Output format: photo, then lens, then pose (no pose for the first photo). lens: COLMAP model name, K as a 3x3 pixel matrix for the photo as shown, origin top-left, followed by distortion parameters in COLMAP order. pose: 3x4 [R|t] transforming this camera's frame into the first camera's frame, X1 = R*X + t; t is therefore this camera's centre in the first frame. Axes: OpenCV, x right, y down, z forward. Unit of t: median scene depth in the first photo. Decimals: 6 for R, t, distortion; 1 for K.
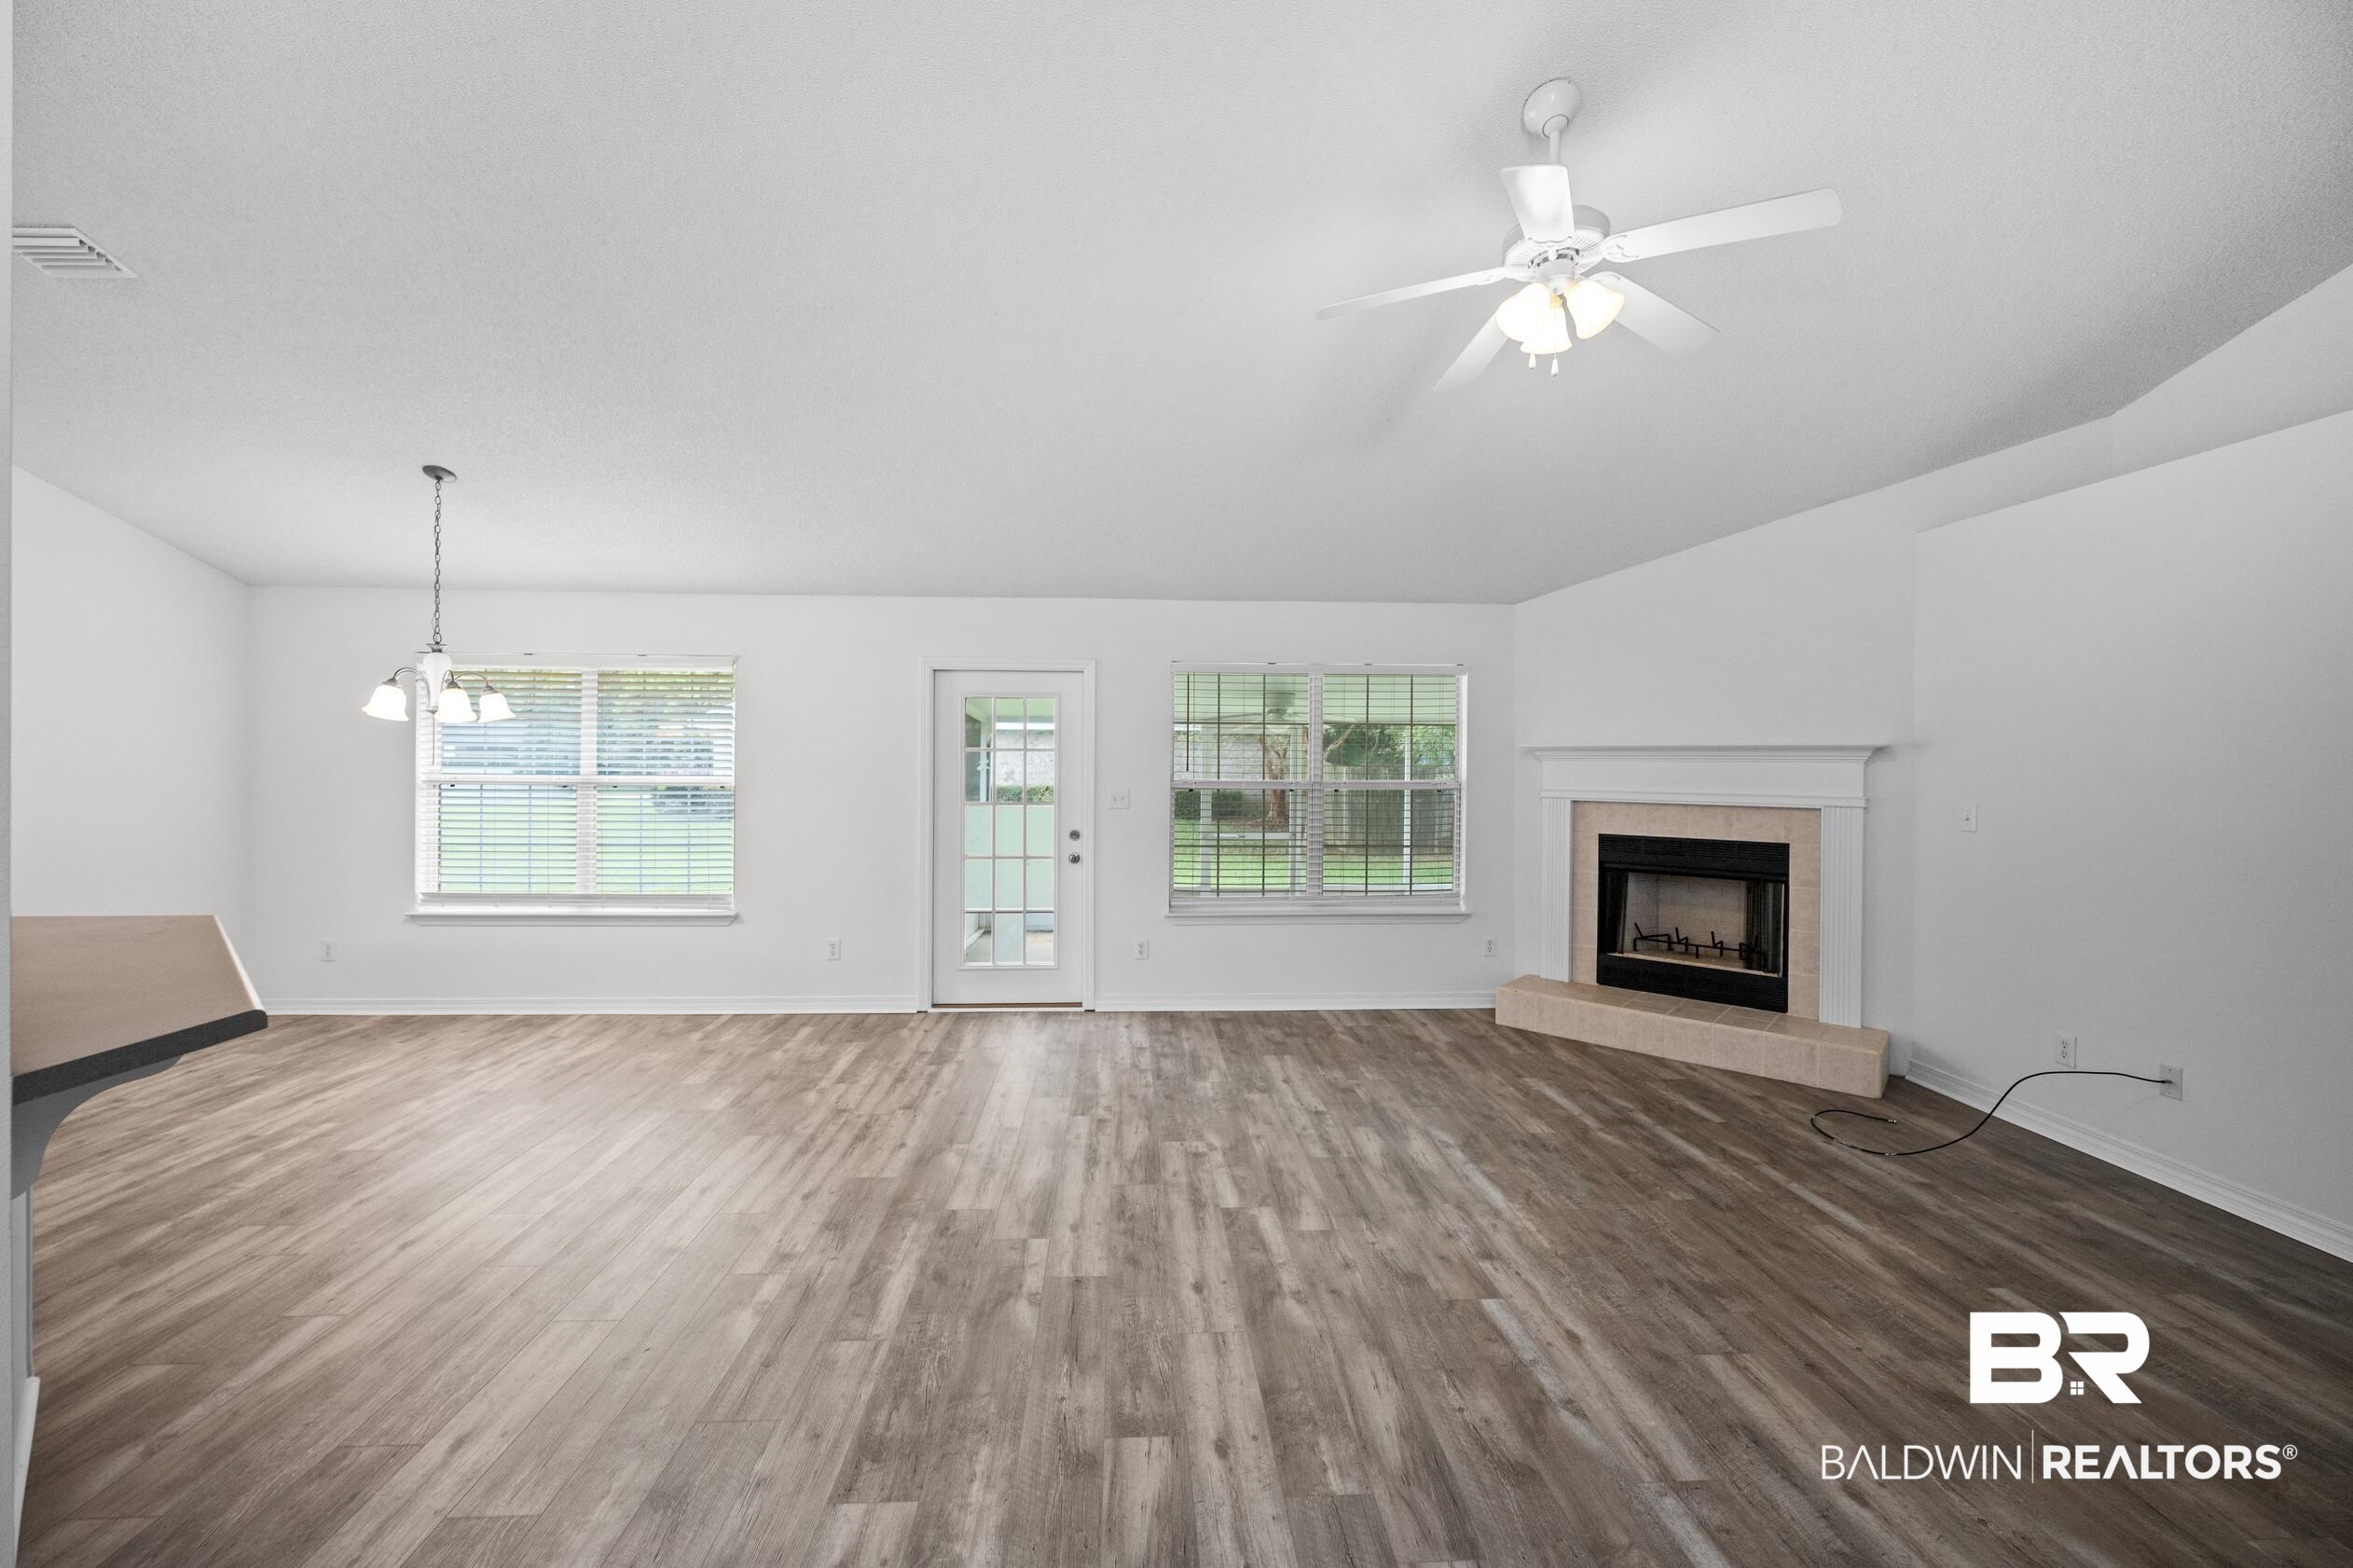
lens RADIAL K [[942.1, 0, 1171.6], [0, 942.1, 766.2], [0, 0, 1]] dist [-0.002852, 0.000299]
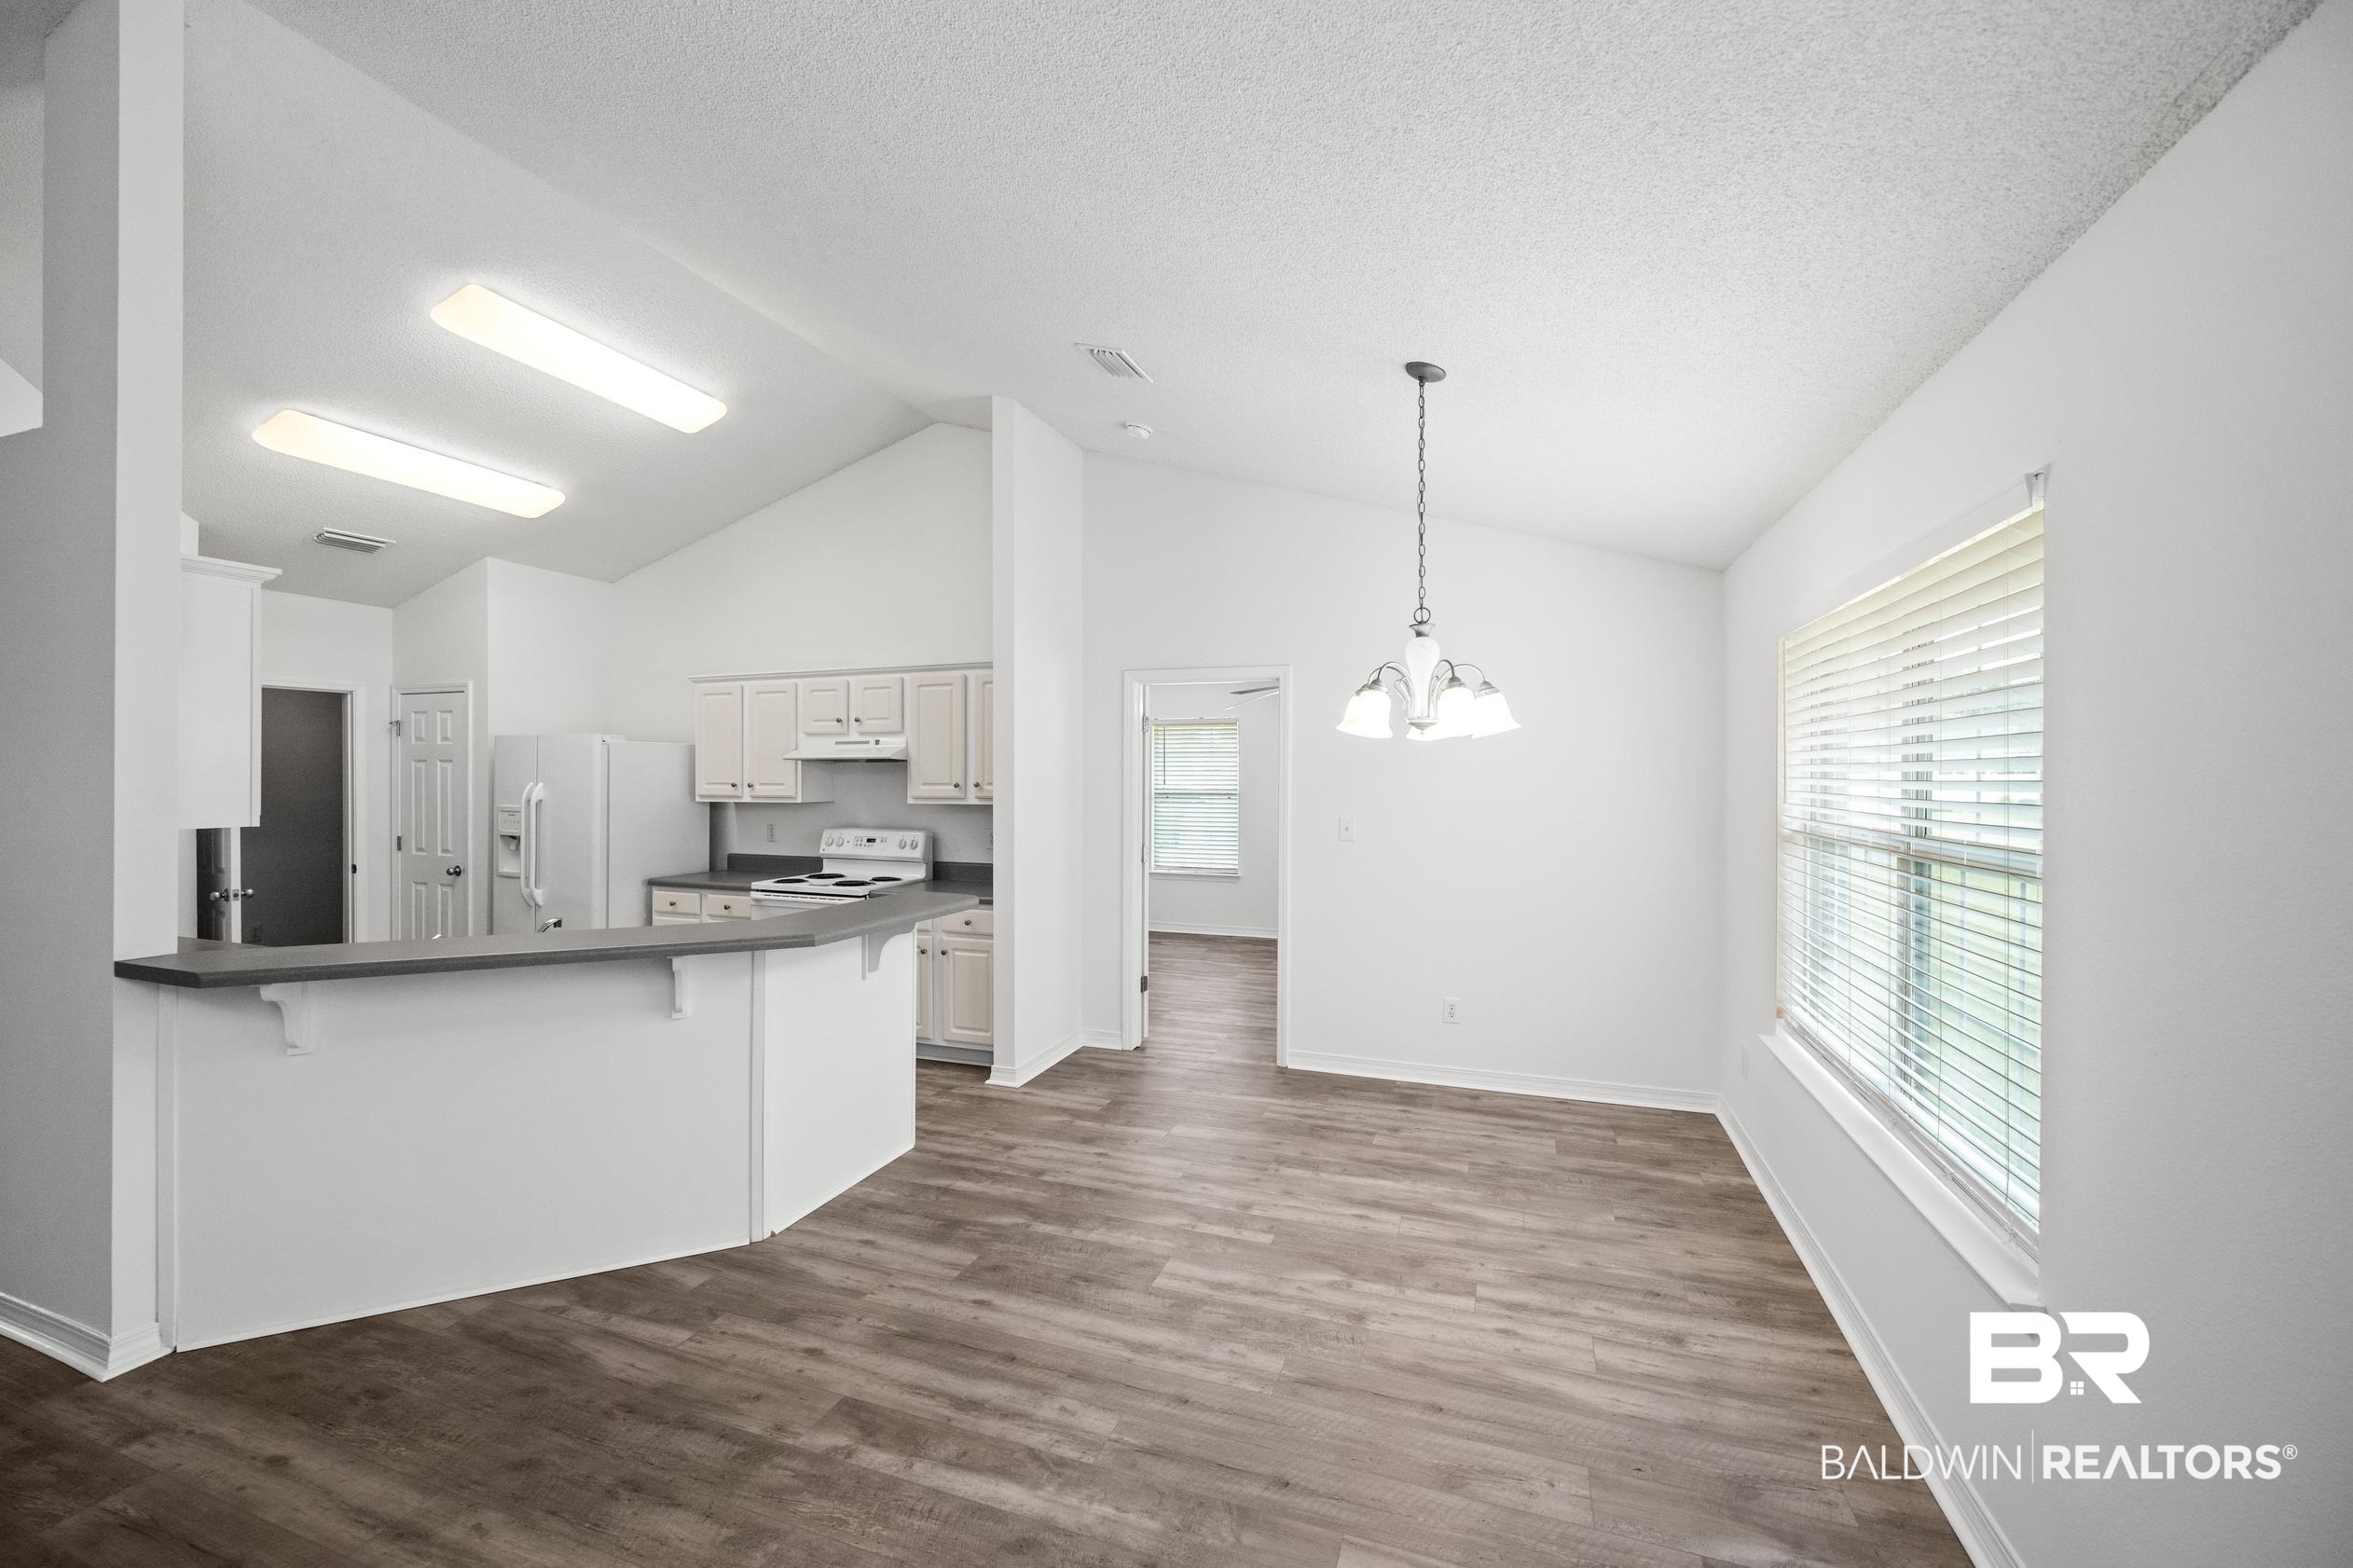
lens RADIAL K [[937.5, 0, 1163.6], [0, 937.5, 795.1], [0, 0, 1]] dist [-0.006073, -0.000216]
pose [[-0.392770, 0.011723, -0.919562, -0.095945], [-0.005405, 0.999872, 0.015056, -0.019485], [0.919621, 0.010884, -0.392656, 1.130623]]
